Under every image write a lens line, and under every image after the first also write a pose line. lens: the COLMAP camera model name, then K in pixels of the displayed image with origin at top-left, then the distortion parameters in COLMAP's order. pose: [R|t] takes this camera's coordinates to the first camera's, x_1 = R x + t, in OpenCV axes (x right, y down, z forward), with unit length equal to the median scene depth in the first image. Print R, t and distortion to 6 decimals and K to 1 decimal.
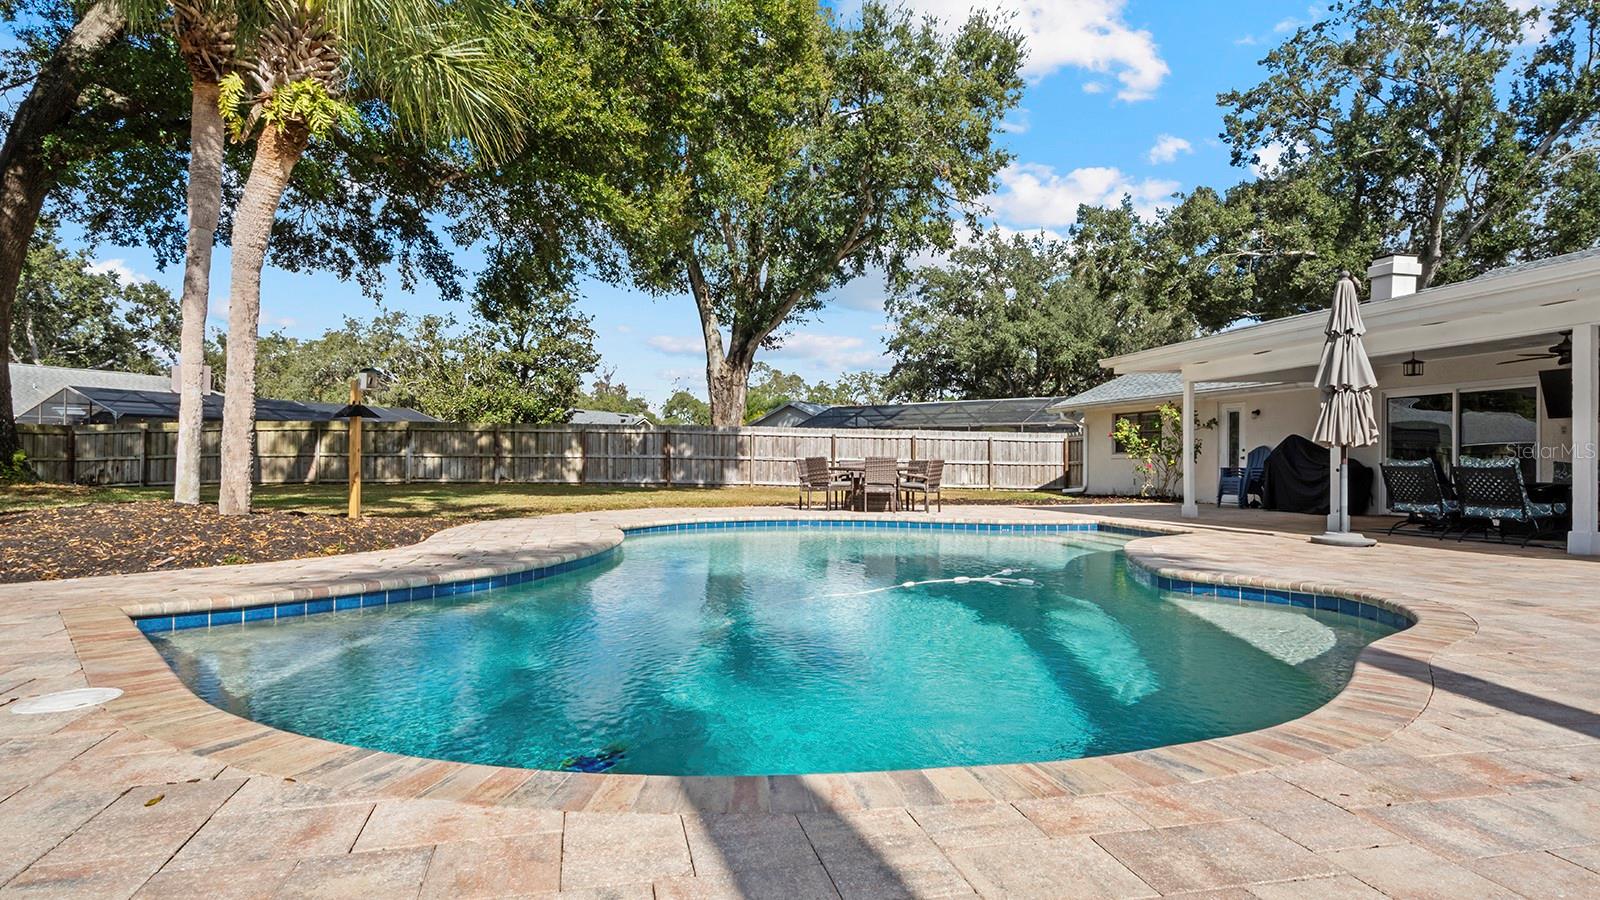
lens RADIAL K [[878.0, 0, 795.5], [0, 878.0, 450.5], [0, 0, 1]] dist [0.000794, 0.000013]
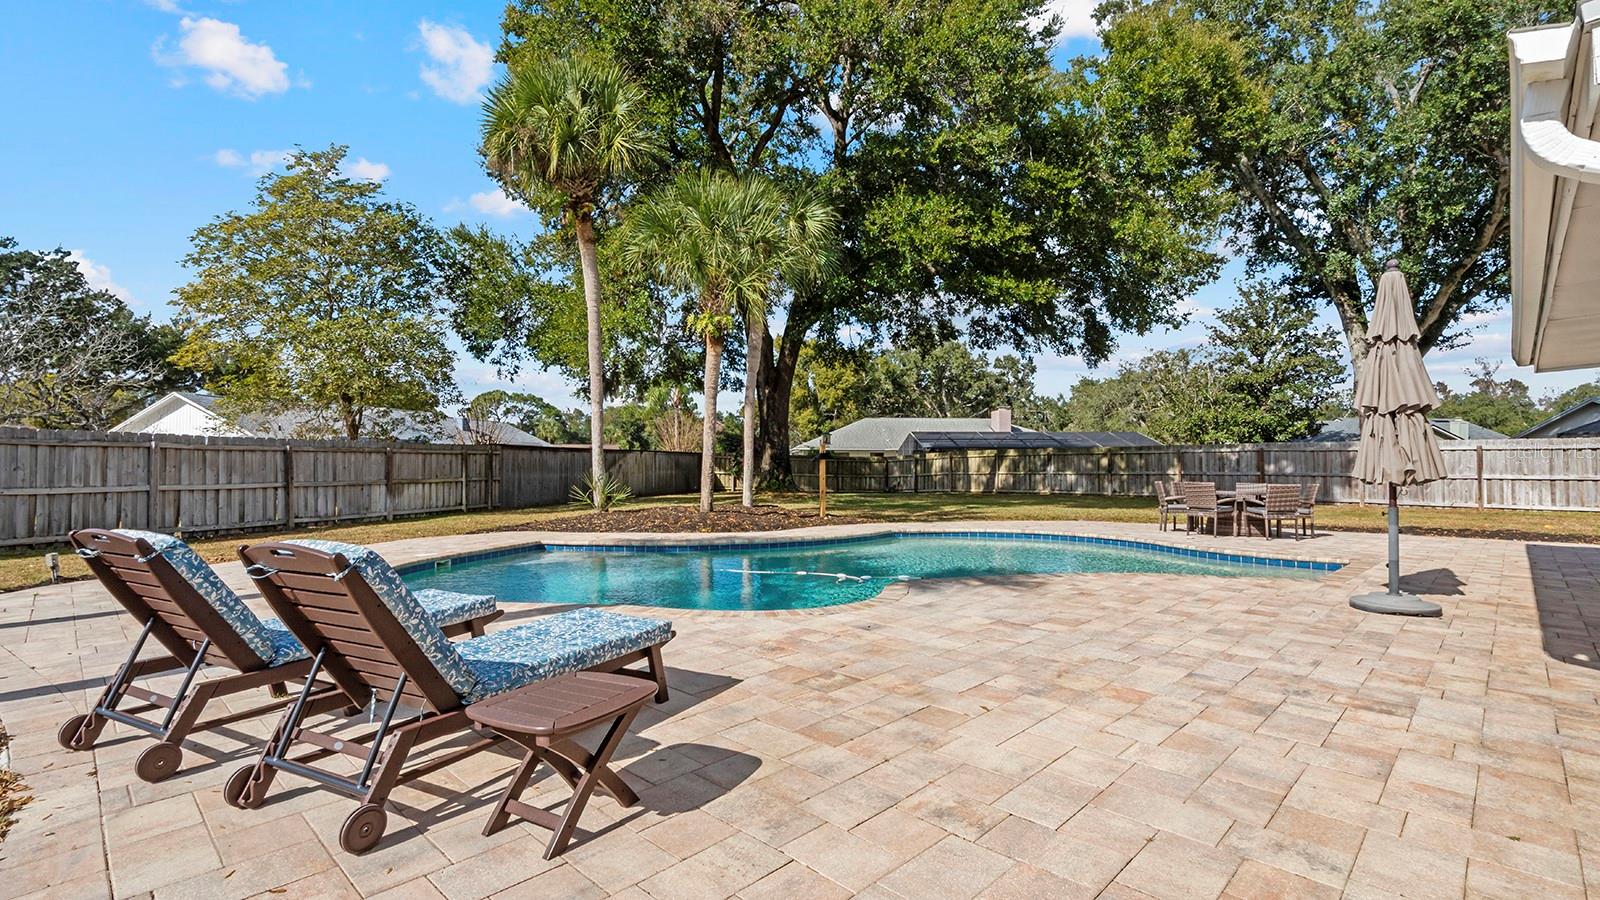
lens RADIAL K [[728.3, 0, 786.6], [0, 728.3, 458.4], [0, 0, 1]] dist [0.001658, -0.000564]
pose [[0.515142, -0.020431, -0.856861, 0.306456], [0.017882, 0.999754, -0.013087, -0.009979], [0.856918, -0.008581, 0.515381, 0.070436]]
